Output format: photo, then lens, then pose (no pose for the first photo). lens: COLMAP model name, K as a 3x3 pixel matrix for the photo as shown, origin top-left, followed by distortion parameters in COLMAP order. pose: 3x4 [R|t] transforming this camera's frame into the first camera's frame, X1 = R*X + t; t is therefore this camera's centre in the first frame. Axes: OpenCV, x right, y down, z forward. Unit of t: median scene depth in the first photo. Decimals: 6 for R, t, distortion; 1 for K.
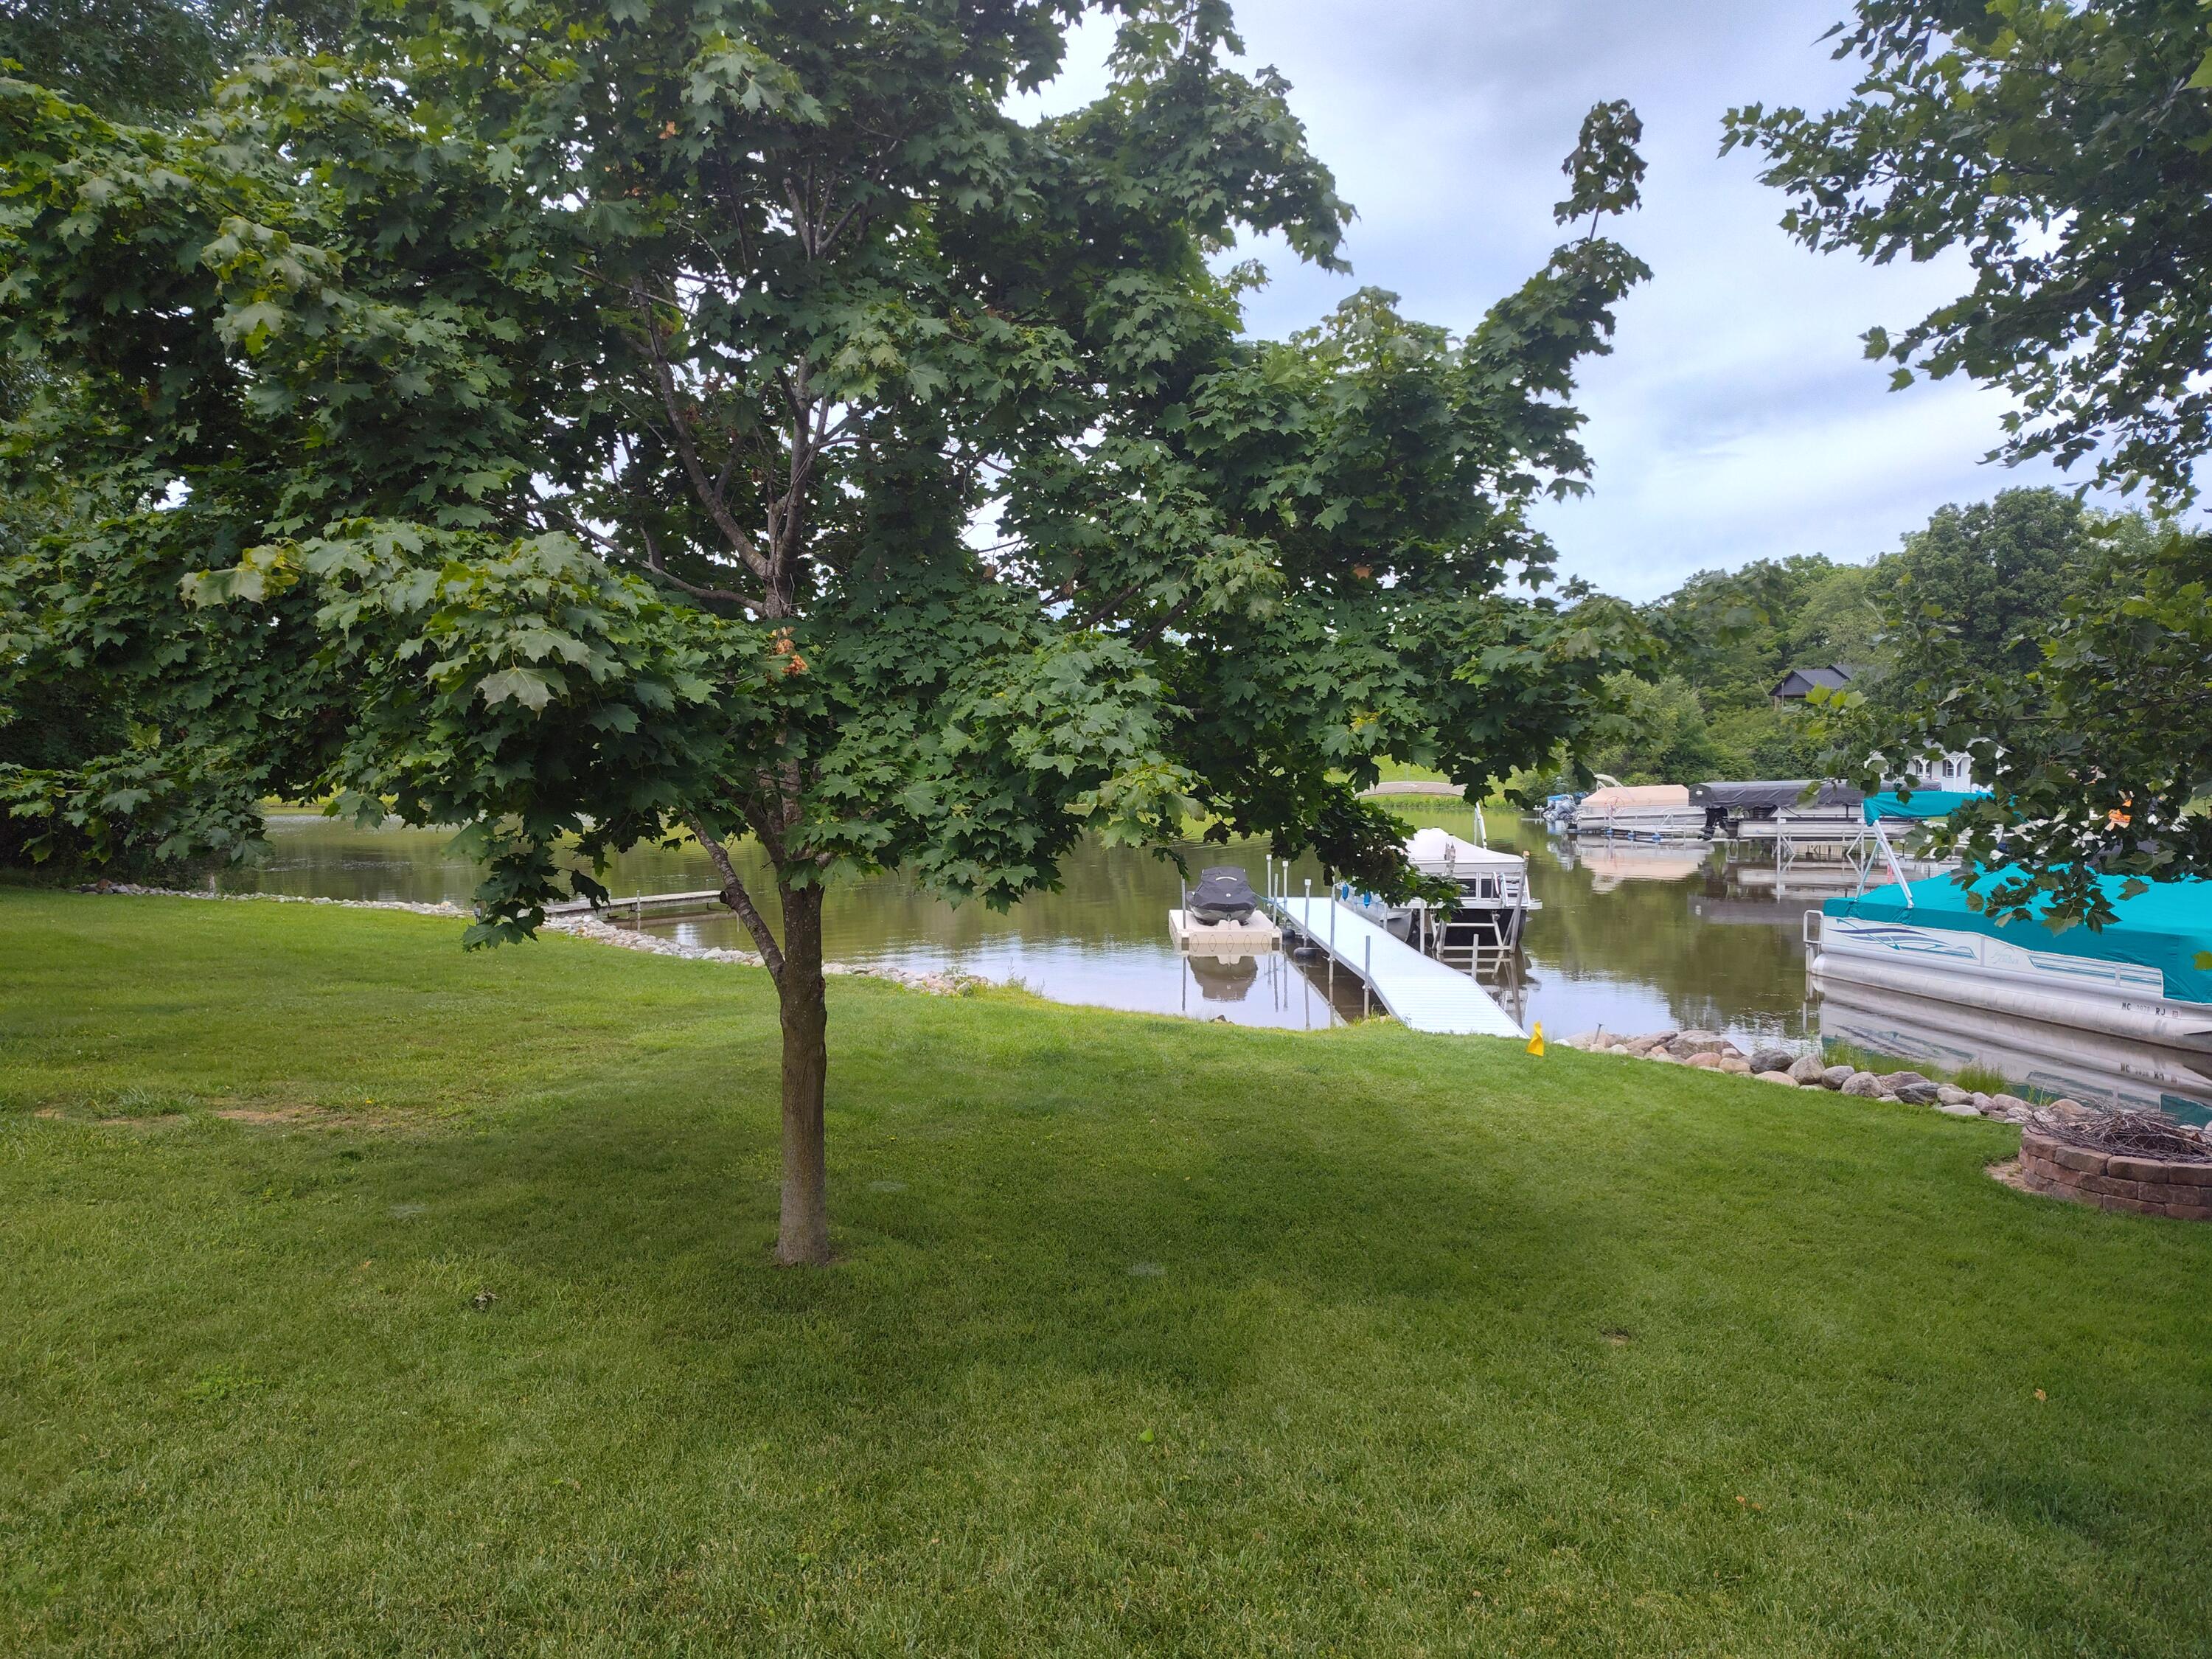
lens RADIAL K [[1496.3, 0, 1105.2], [0, 1496.3, 834.7], [0, 0, 1]] dist [0.078588, -0.113735]
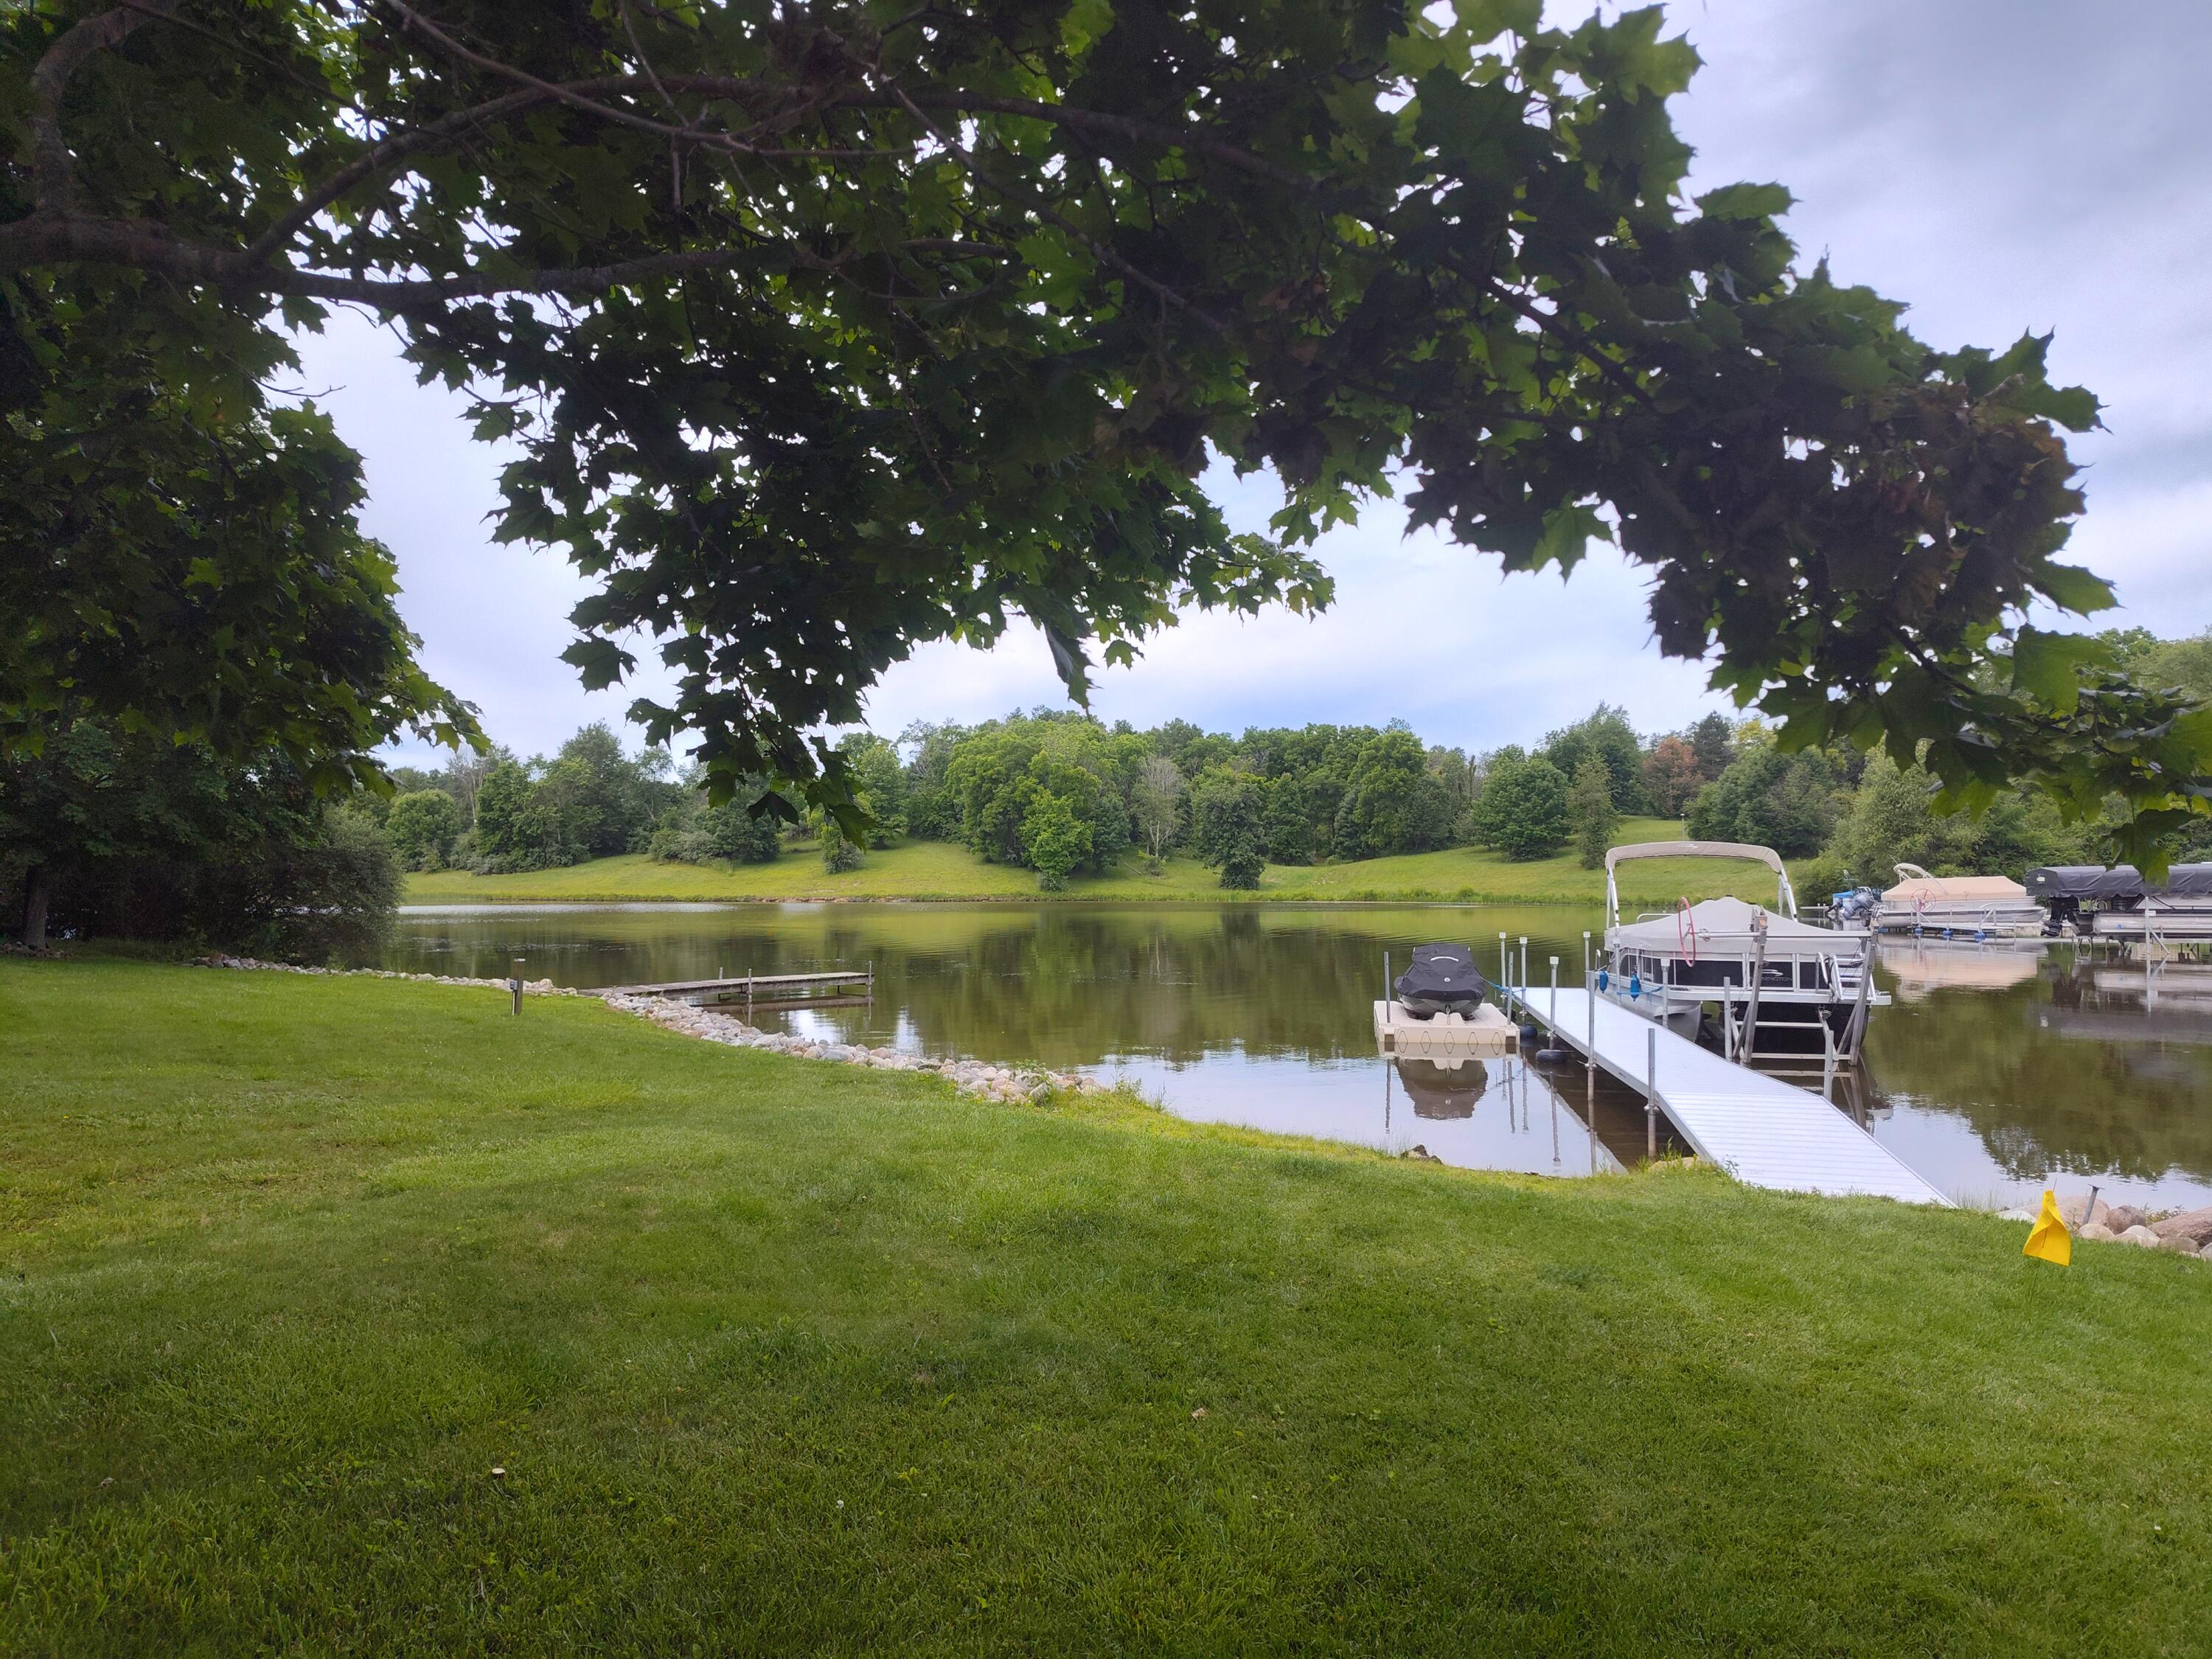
lens RADIAL K [[1500.0, 0, 1106.0], [0, 1500.0, 829.5], [0, 0, 1]] dist [0.091801, -0.123358]
pose [[0.988526, -0.000785, -0.151049, 0.026408], [-0.009977, 0.997463, -0.070480, 0.019785], [0.150721, 0.071178, 0.986011, 0.204839]]
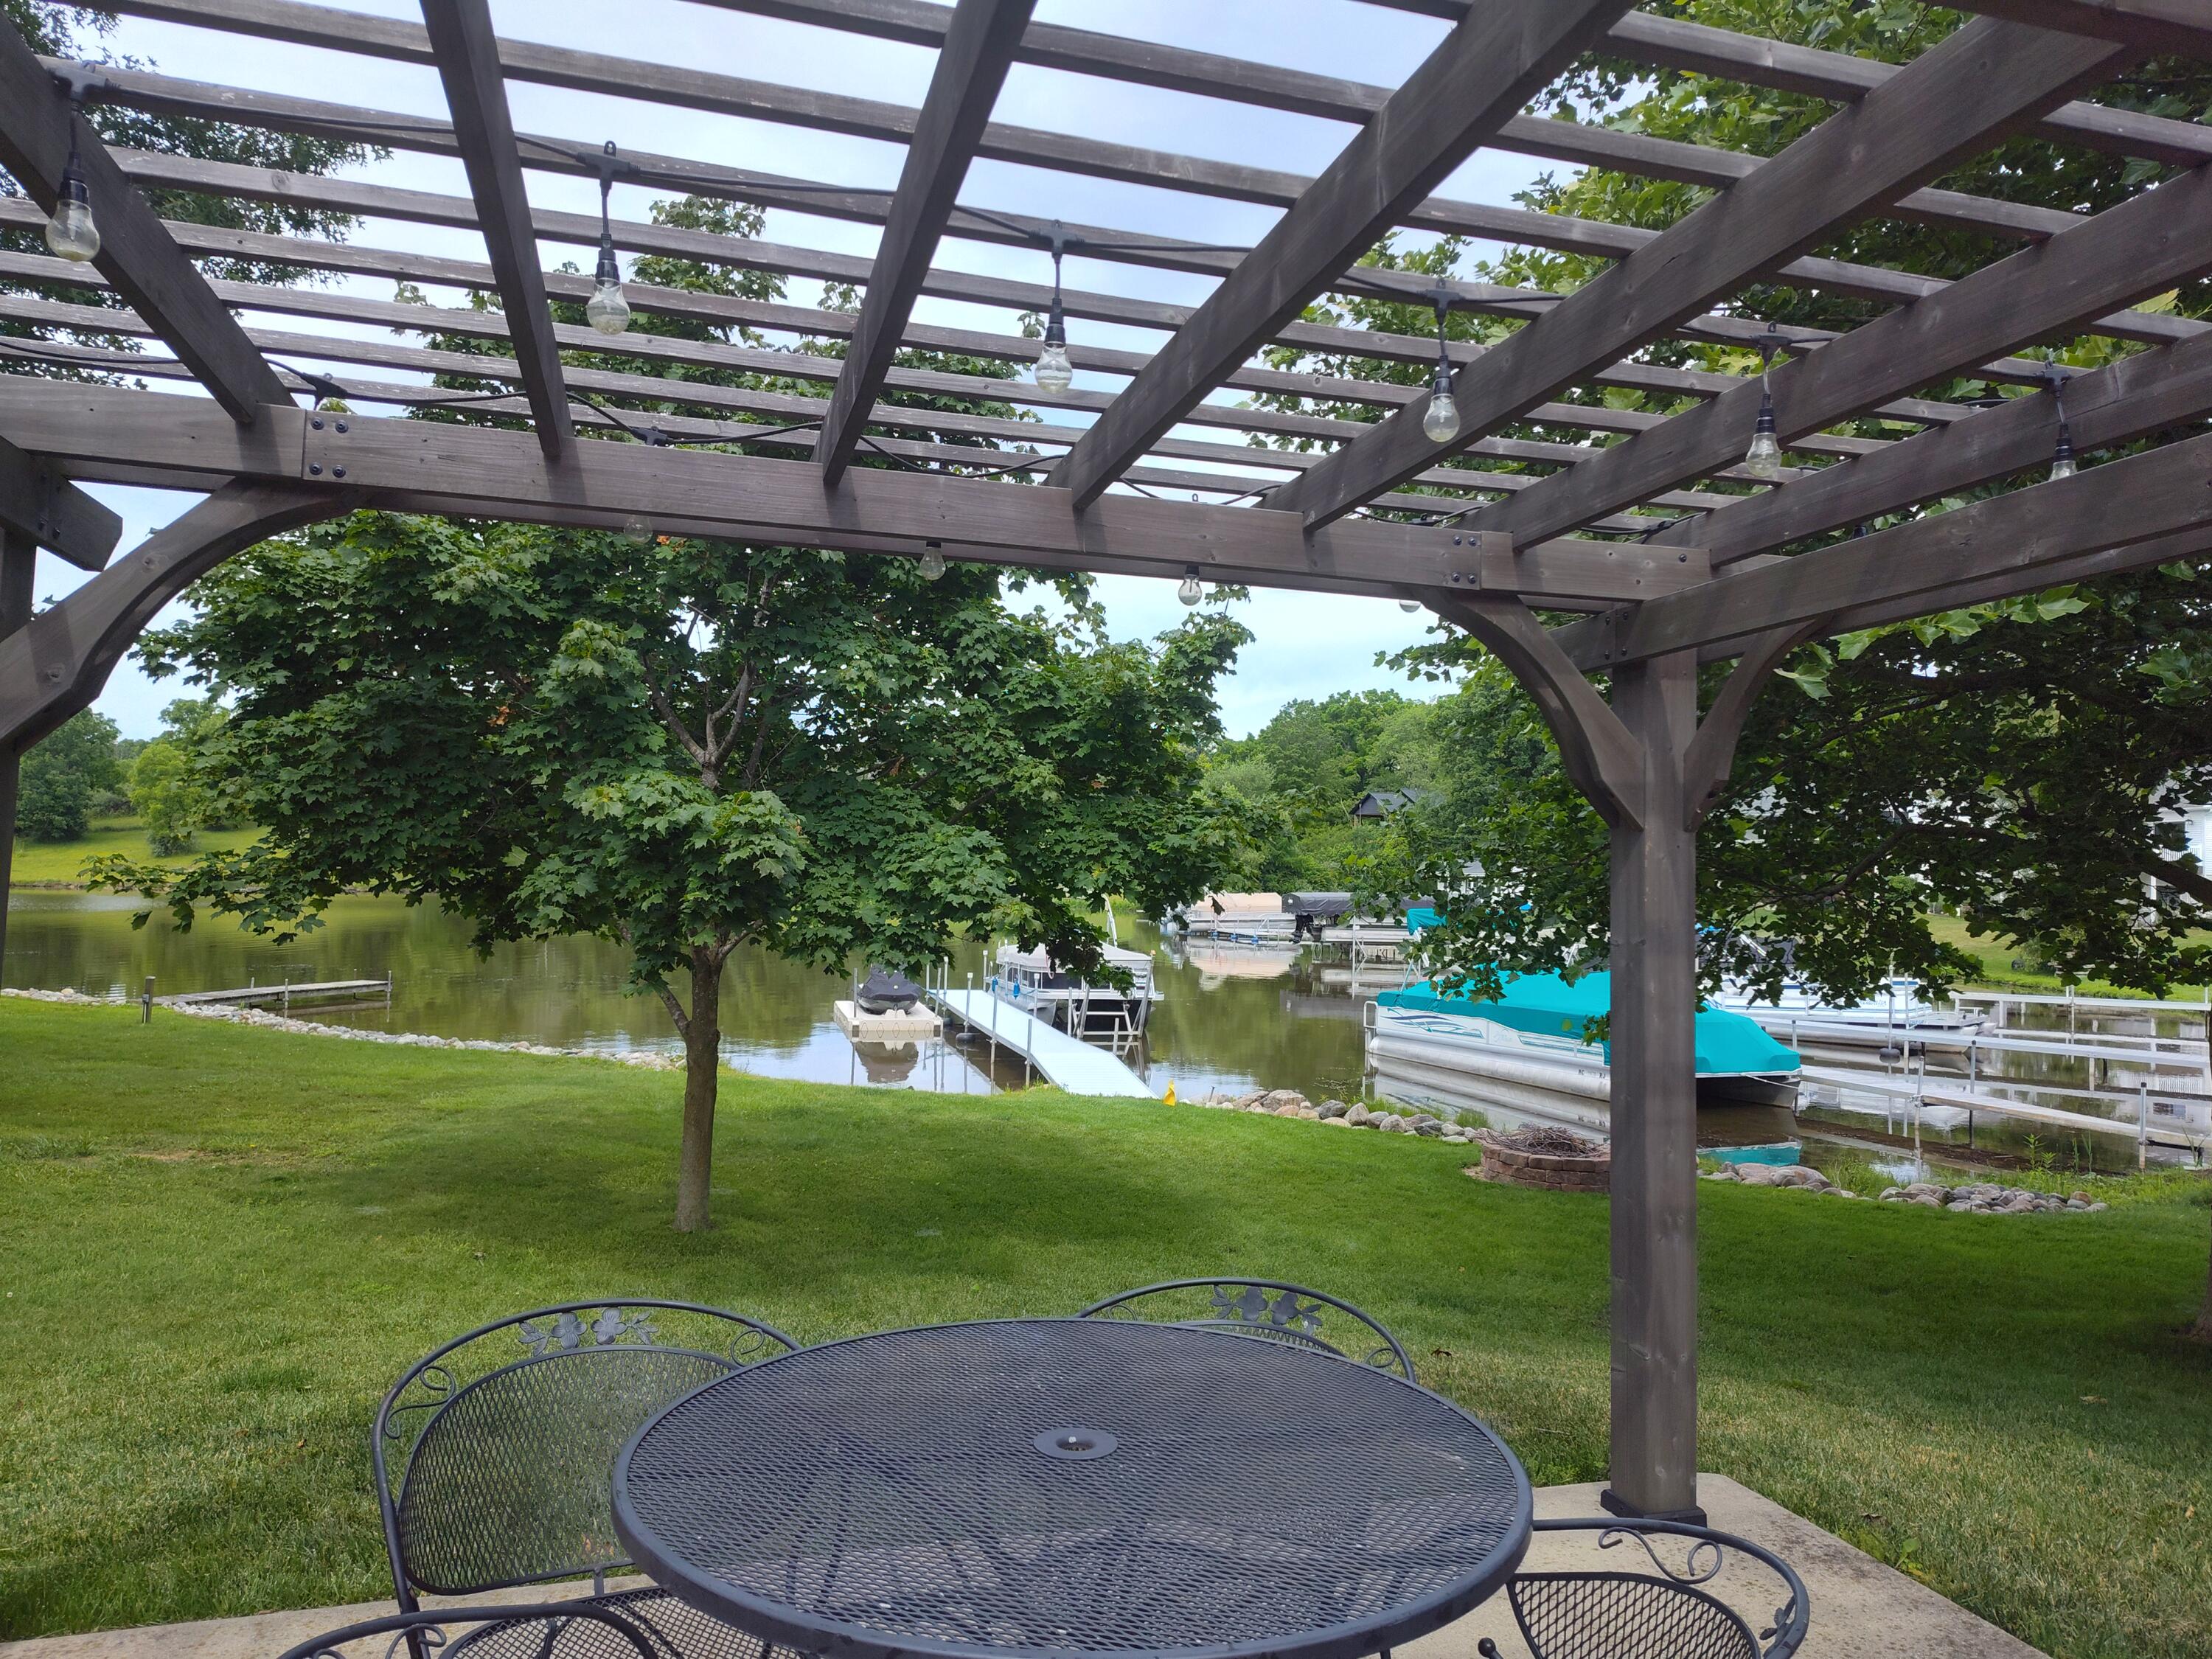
lens RADIAL K [[1496.3, 0, 1105.2], [0, 1496.3, 834.7], [0, 0, 1]] dist [0.078588, -0.113735]
pose [[0.968450, 0.033232, 0.246983, -0.046336], [-0.017347, 0.997654, -0.066217, -0.001387], [-0.248605, 0.059843, 0.966755, -0.124740]]
